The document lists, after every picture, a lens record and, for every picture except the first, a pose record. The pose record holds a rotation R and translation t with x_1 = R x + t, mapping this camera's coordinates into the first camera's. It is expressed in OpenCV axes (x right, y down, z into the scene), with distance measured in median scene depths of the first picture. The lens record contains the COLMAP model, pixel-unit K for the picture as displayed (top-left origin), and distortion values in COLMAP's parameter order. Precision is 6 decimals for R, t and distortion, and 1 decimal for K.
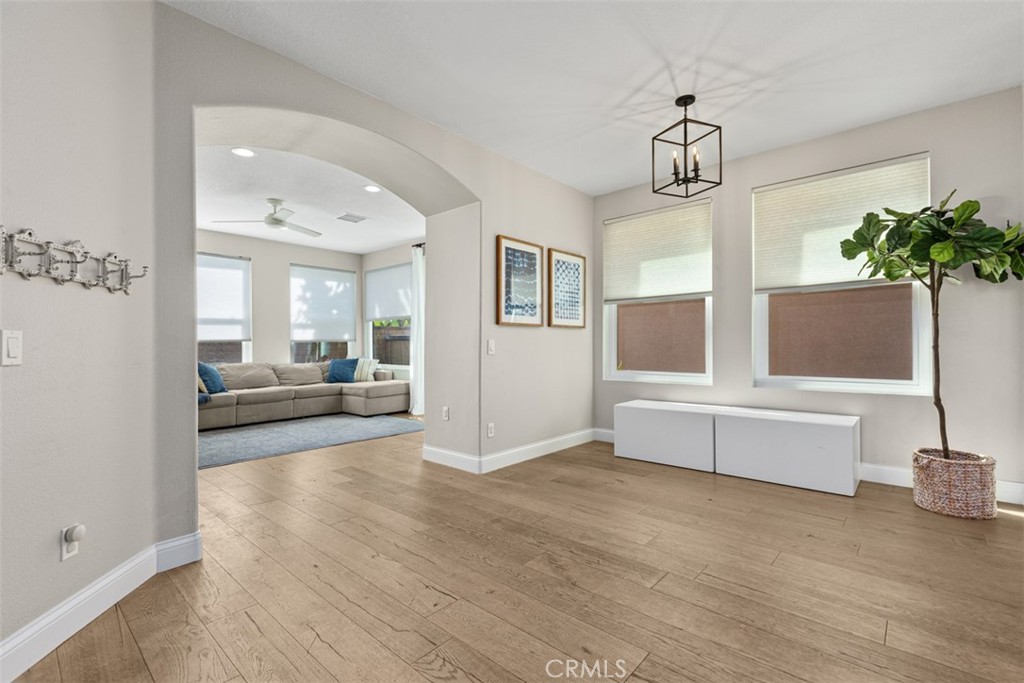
lens RADIAL K [[460.5, 0, 516.7], [0, 460.5, 343.7], [0, 0, 1]] dist [0.006247, -0.002782]
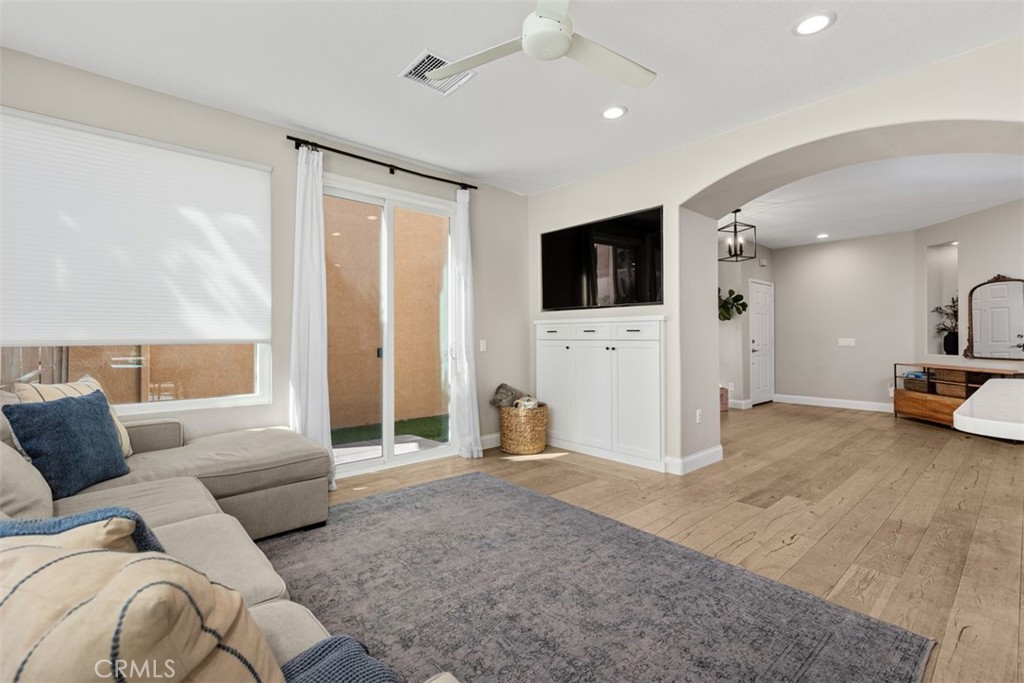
lens RADIAL K [[460.5, 0, 516.0], [0, 460.5, 337.5], [0, 0, 1]] dist [0.006247, -0.002782]
pose [[0.110689, 0.005794, 0.993838, -0.816079], [-0.003384, 0.999979, -0.005453, -0.008628], [-0.993849, -0.002759, 0.110707, 0.881855]]
